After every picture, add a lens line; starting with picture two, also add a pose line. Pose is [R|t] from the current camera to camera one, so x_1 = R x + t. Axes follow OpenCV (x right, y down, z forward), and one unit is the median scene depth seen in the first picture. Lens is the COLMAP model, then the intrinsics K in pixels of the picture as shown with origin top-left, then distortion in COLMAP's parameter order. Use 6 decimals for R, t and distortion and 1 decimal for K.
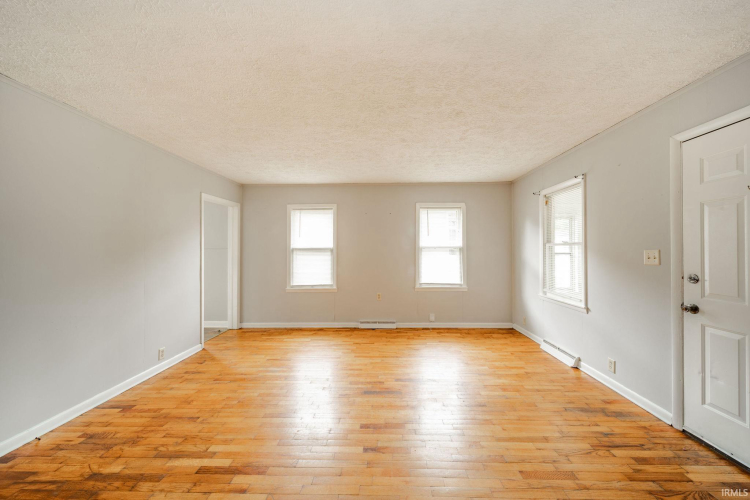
lens RADIAL K [[261.0, 0, 383.1], [0, 261.0, 249.6], [0, 0, 1]] dist [-0.000154, -0.000169]
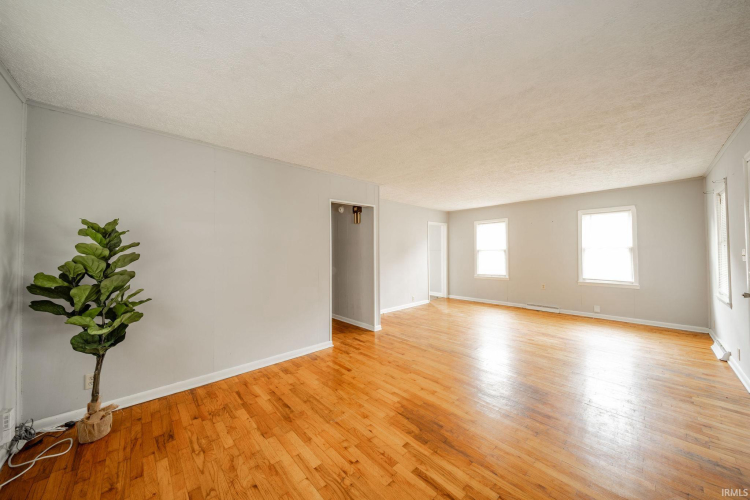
lens RADIAL K [[261.0, 0, 383.1], [0, 261.0, 249.6], [0, 0, 1]] dist [-0.000154, -0.000169]
pose [[0.709829, -0.008340, -0.704325, 0.334786], [0.005397, 0.999965, -0.006402, 0.002594], [0.704354, 0.000743, 0.709849, -0.475269]]
